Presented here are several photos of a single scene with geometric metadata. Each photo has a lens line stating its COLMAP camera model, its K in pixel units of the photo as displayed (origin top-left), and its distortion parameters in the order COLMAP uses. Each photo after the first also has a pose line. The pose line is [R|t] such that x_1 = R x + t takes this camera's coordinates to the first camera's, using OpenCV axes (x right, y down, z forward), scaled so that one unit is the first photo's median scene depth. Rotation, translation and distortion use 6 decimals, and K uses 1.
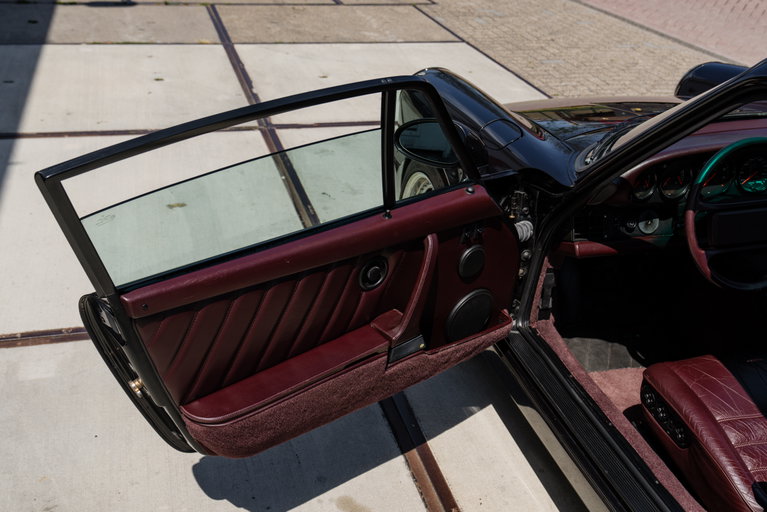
lens RADIAL K [[856.2, 0, 382.1], [0, 856.2, 259.5], [0, 0, 1]] dist [0.002520, 0.000000]
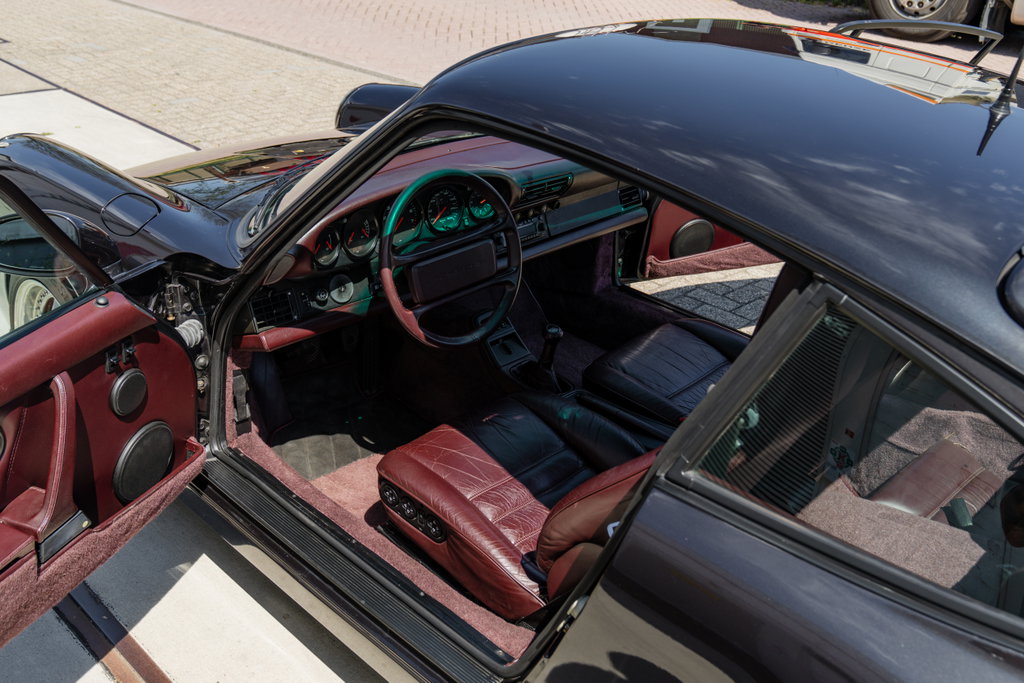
lens RADIAL K [[958.0, 0, 520.7], [0, 958.0, 337.4], [0, 0, 1]] dist [-0.004482, 0.000000]
pose [[0.864867, -0.227792, 0.447343, 0.034715], [0.213006, 0.973444, 0.083875, -0.038325], [-0.454570, 0.022746, 0.890421, 0.093980]]
